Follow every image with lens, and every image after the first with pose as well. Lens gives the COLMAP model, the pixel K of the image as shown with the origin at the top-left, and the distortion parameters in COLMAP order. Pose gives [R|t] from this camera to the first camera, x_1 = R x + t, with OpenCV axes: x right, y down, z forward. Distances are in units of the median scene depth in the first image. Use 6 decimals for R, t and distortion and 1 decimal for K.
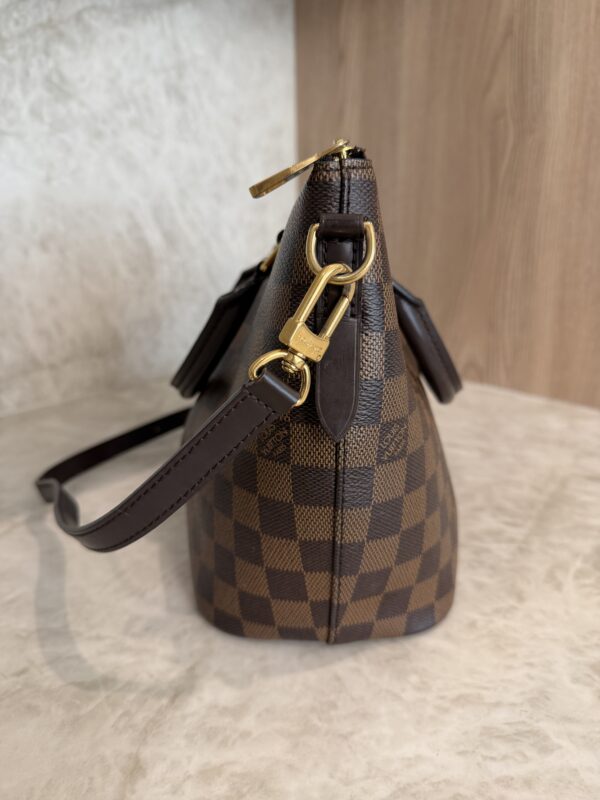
lens RADIAL K [[621.2, 0, 286.0], [0, 621.2, 409.0], [0, 0, 1]] dist [-0.031837, -0.011179]
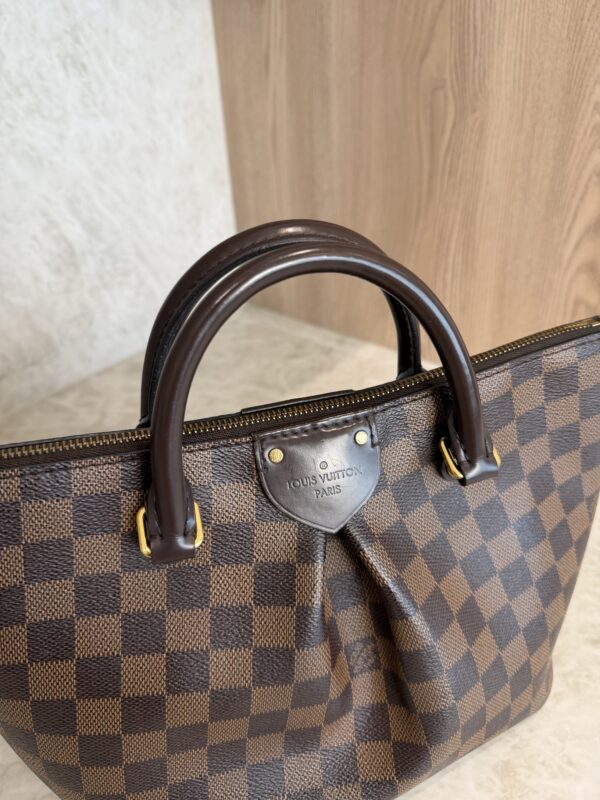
lens RADIAL K [[621.2, 0, 292.2], [0, 621.2, 394.2], [0, 0, 1]] dist [-0.031837, -0.011179]
pose [[0.995800, -0.078382, 0.047320, 0.061852], [0.064733, 0.968227, 0.241548, -0.300965], [-0.064750, -0.237471, 0.969234, 0.034981]]
